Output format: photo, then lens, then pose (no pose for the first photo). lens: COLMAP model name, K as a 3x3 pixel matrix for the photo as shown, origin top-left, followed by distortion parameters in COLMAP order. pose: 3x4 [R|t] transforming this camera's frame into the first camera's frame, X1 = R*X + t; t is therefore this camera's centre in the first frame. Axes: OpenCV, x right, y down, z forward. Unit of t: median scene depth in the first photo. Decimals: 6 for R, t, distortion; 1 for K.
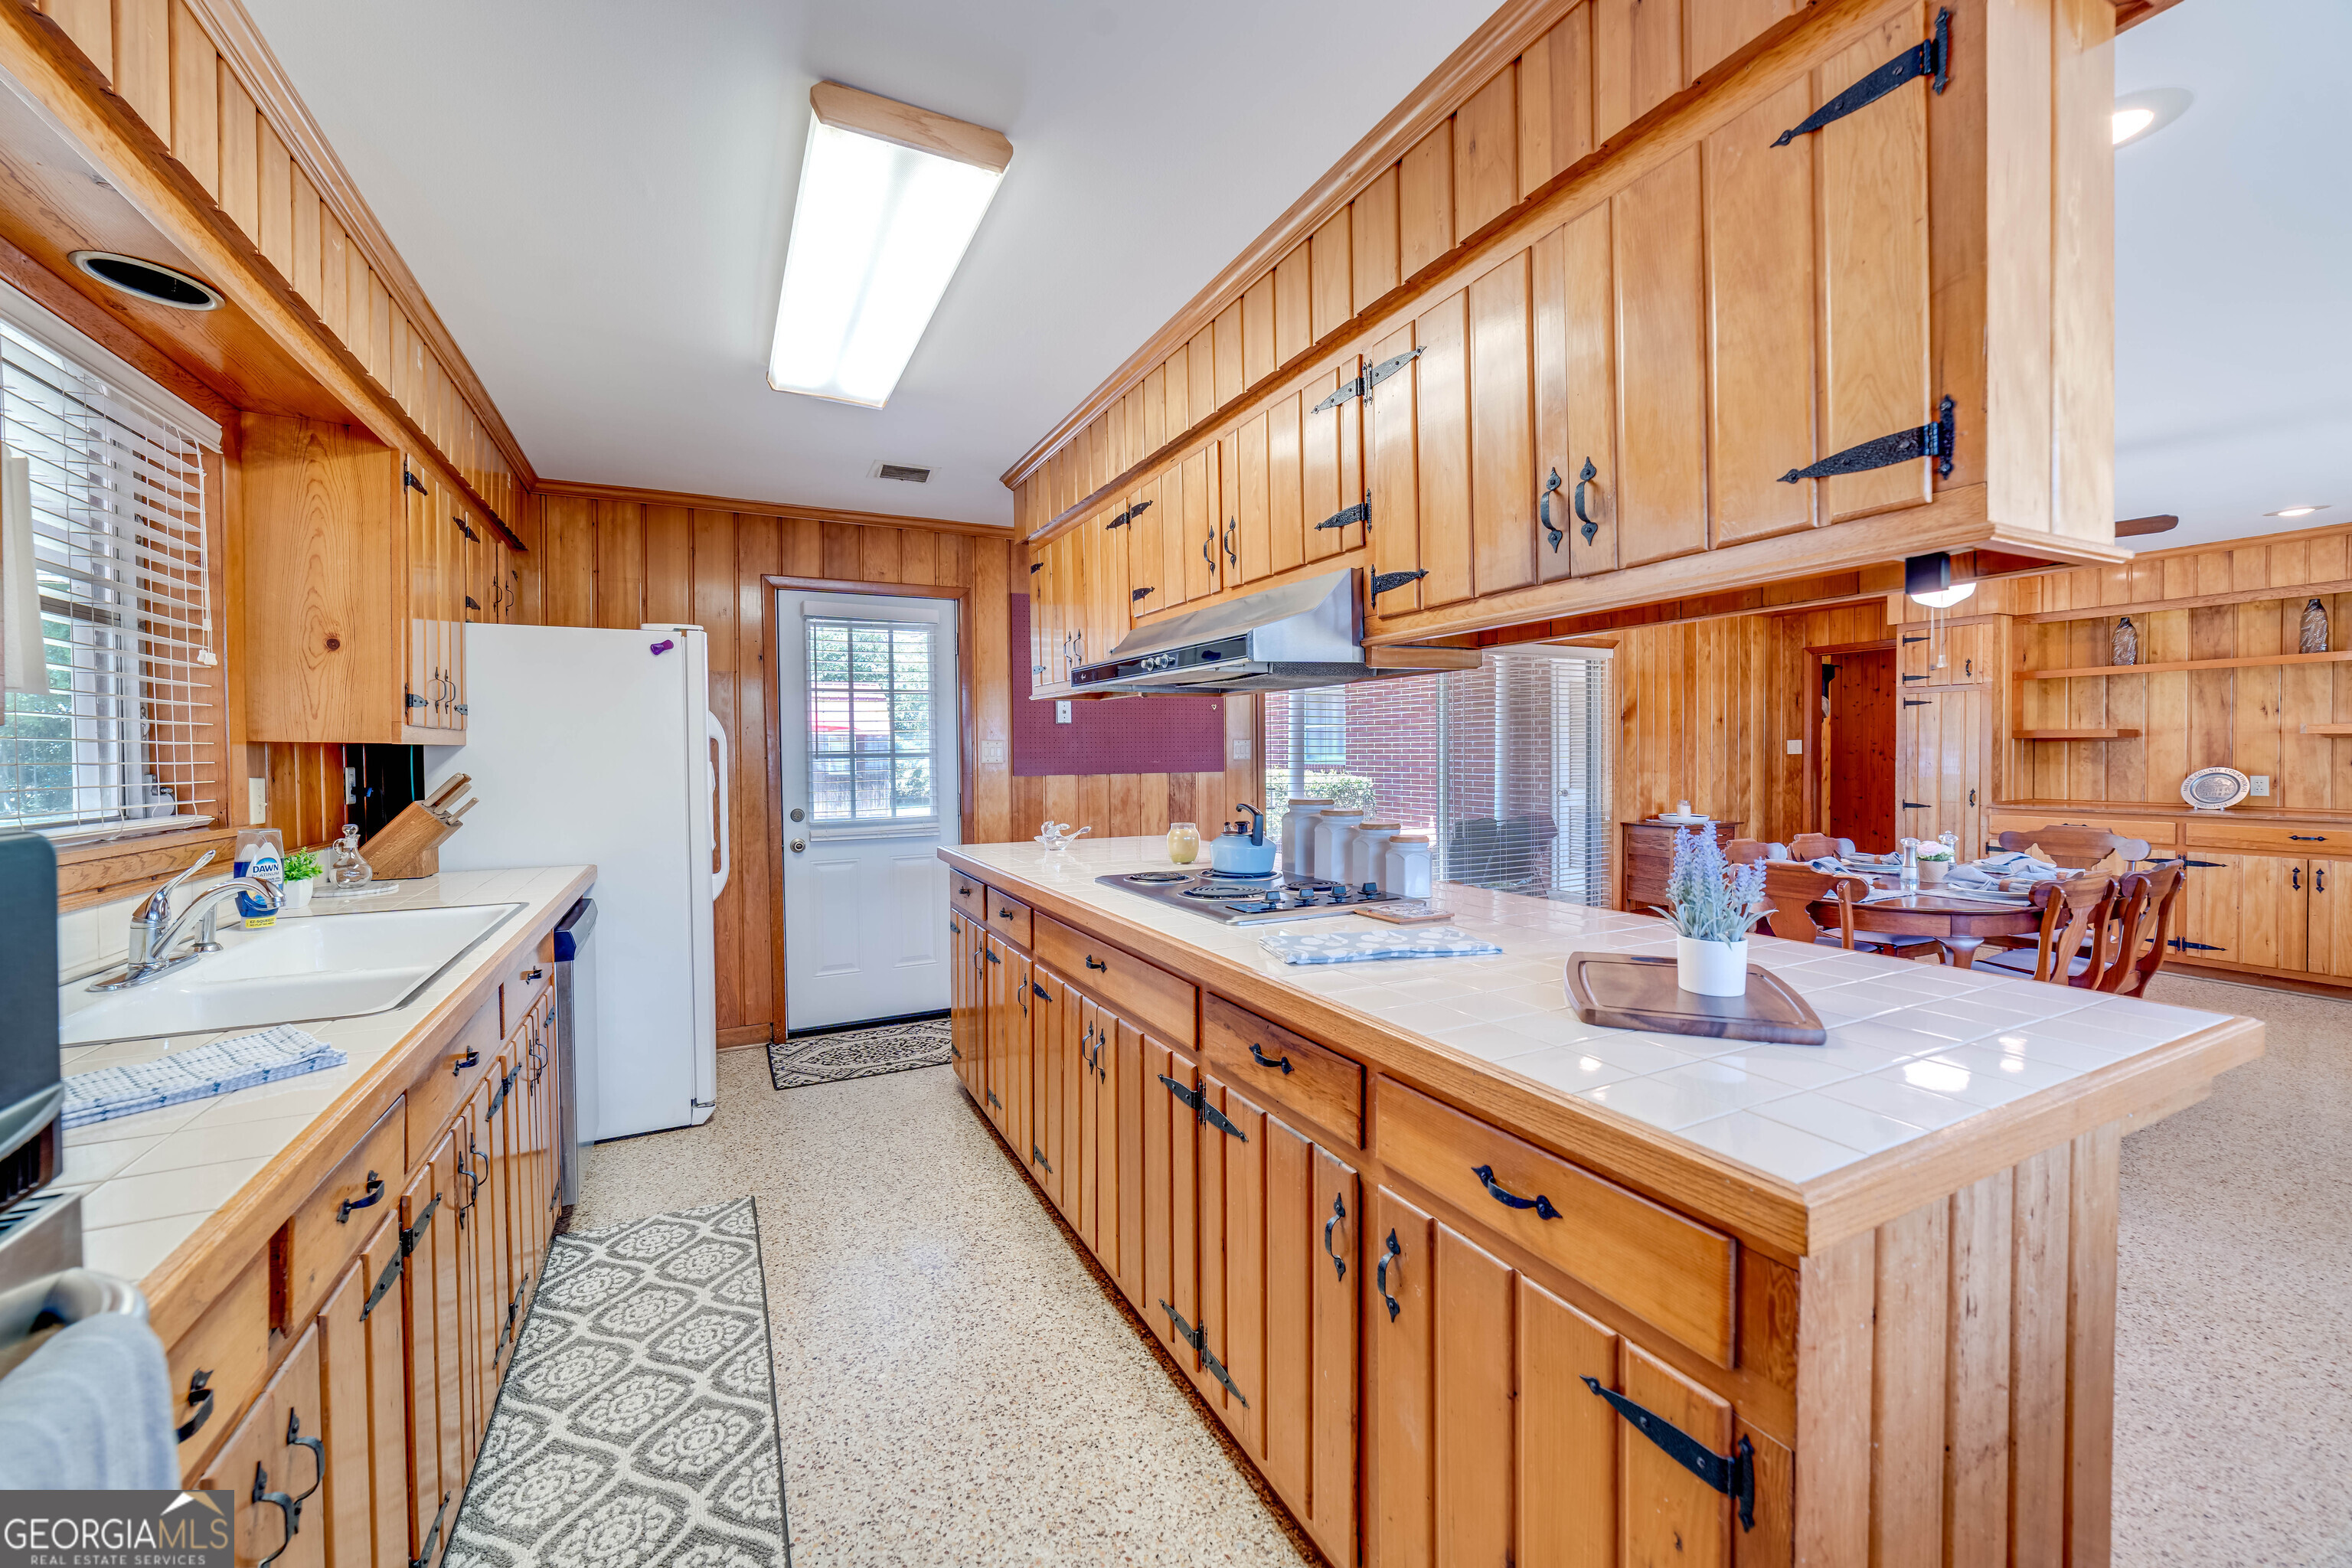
lens RADIAL K [[922.1, 0, 1168.7], [0, 922.1, 766.8], [0, 0, 1]] dist [-0.015795, 0.008993]
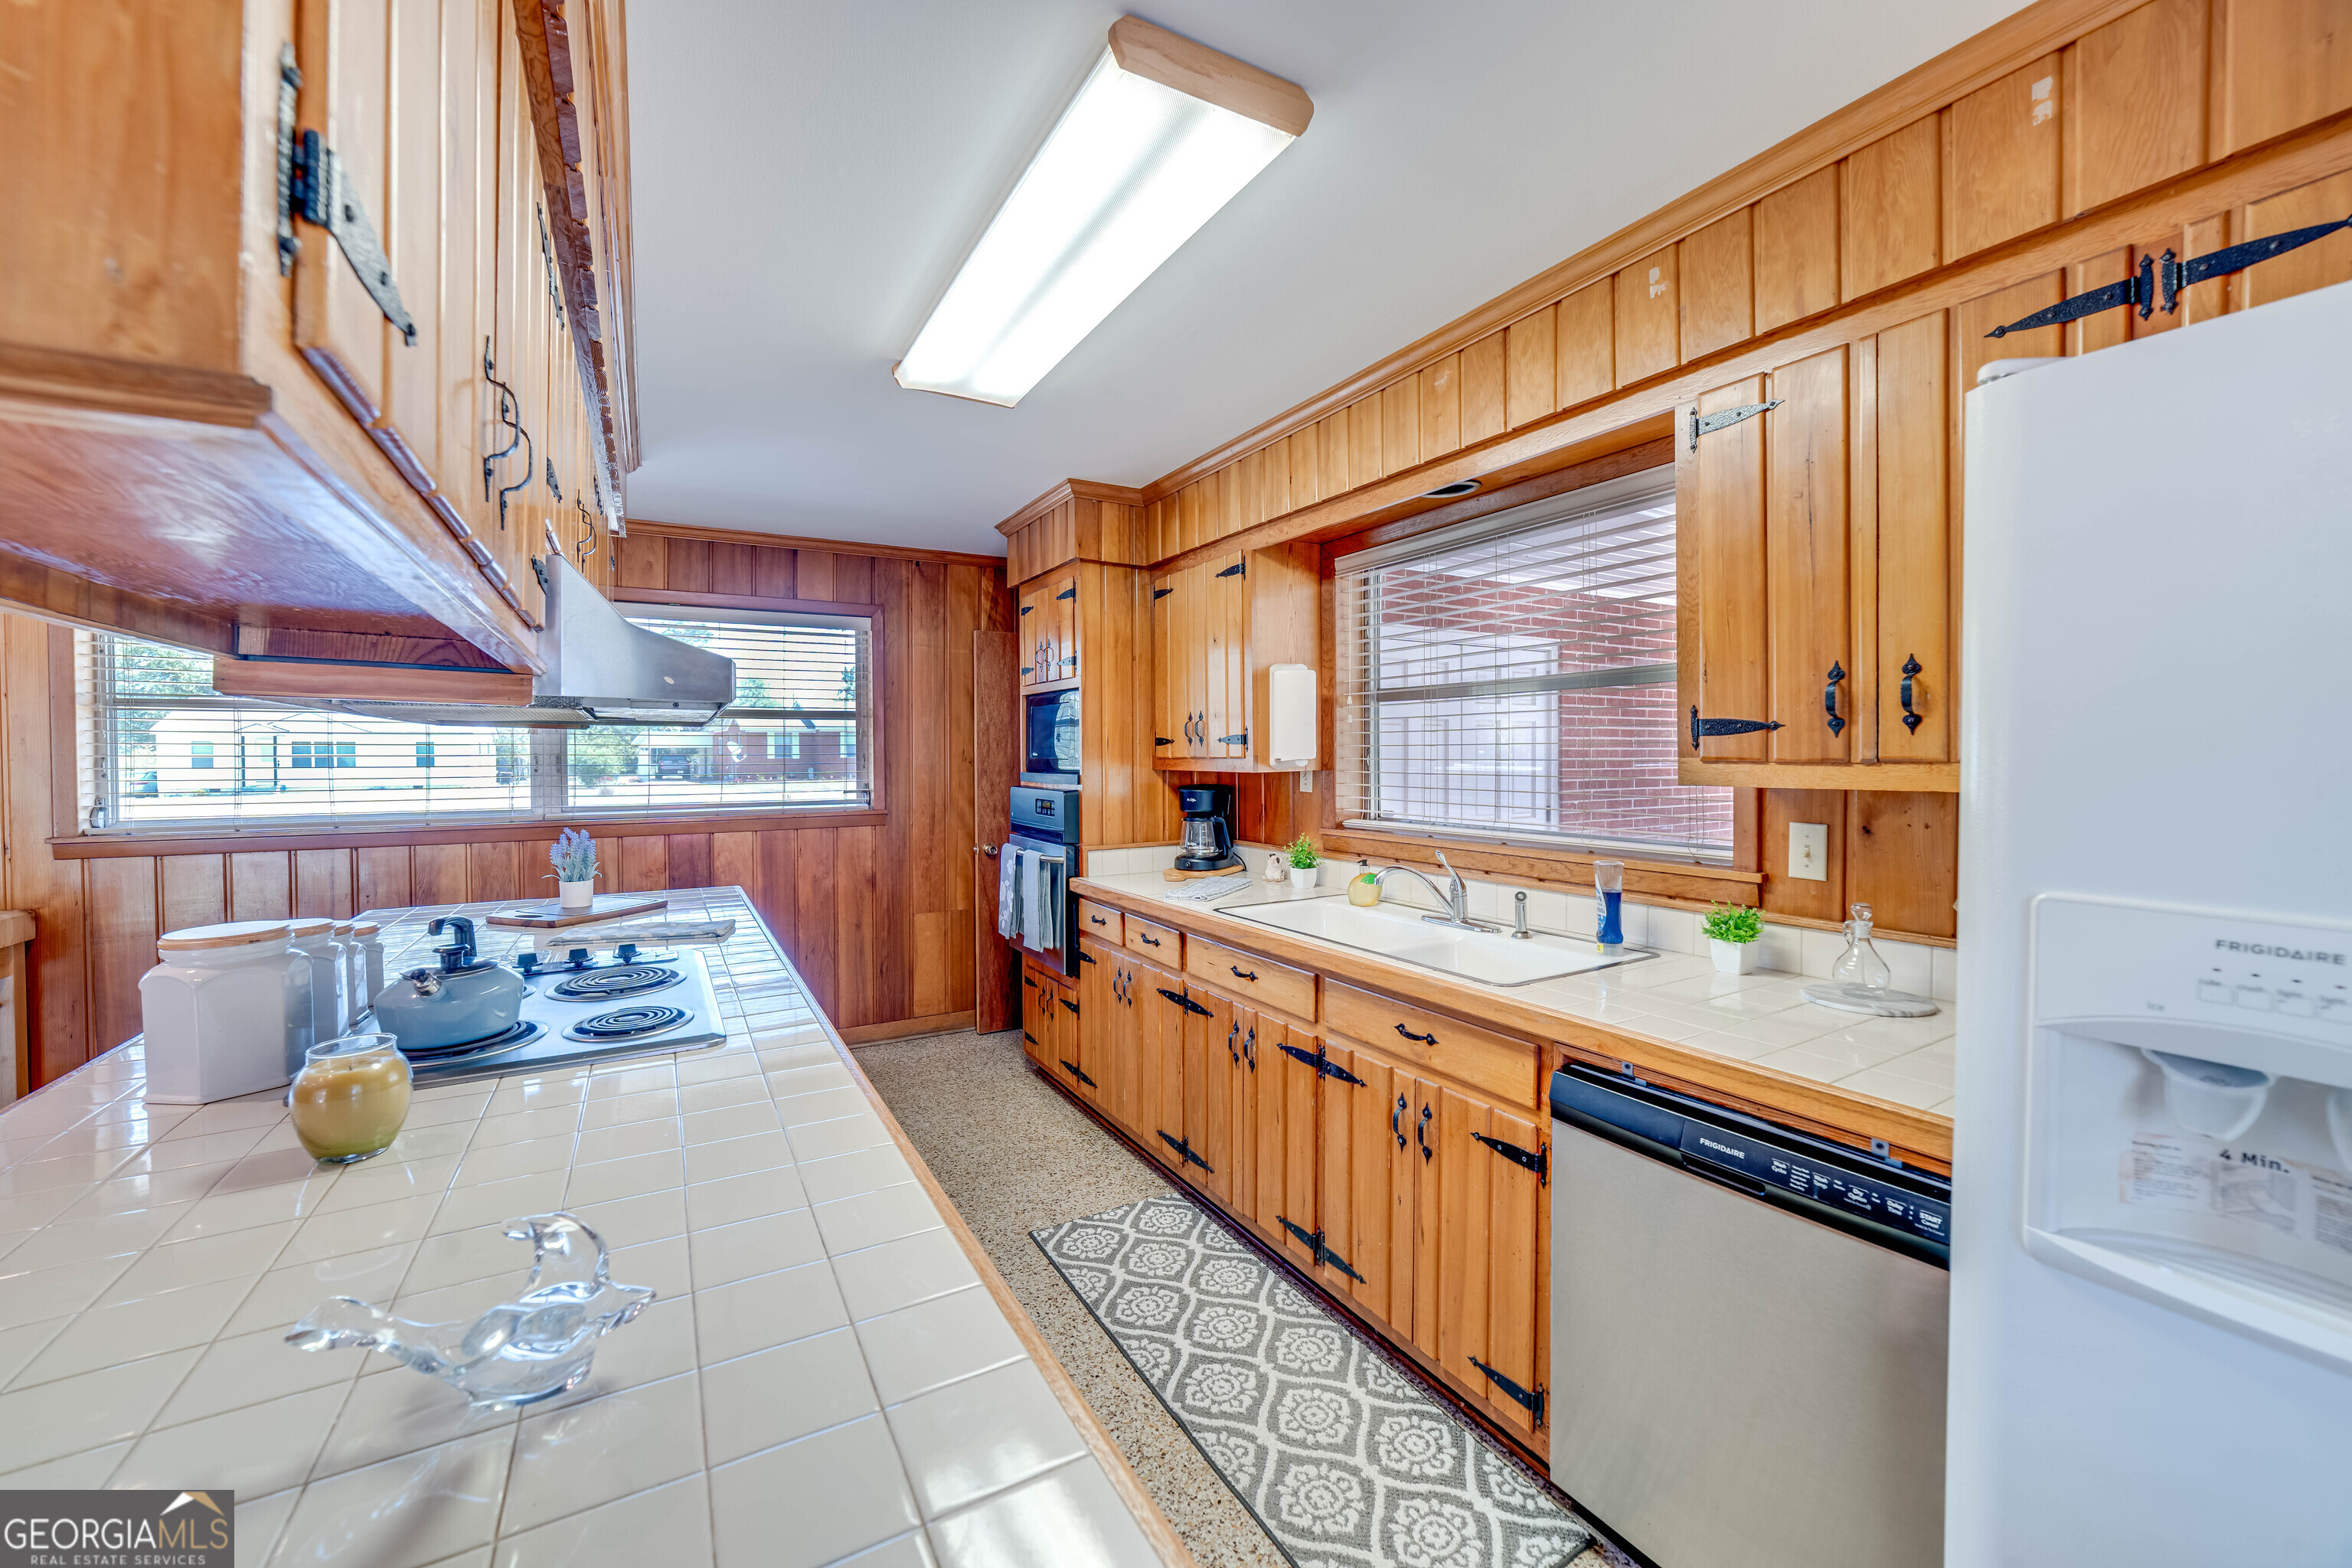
lens RADIAL K [[922.1, 0, 1168.7], [0, 922.1, 766.8], [0, 0, 1]] dist [-0.015795, 0.008993]
pose [[-0.998441, 0.012451, -0.054405, -0.443607], [0.010973, 0.999565, 0.027374, -0.081374], [0.054722, 0.026735, -0.998144, 2.150450]]
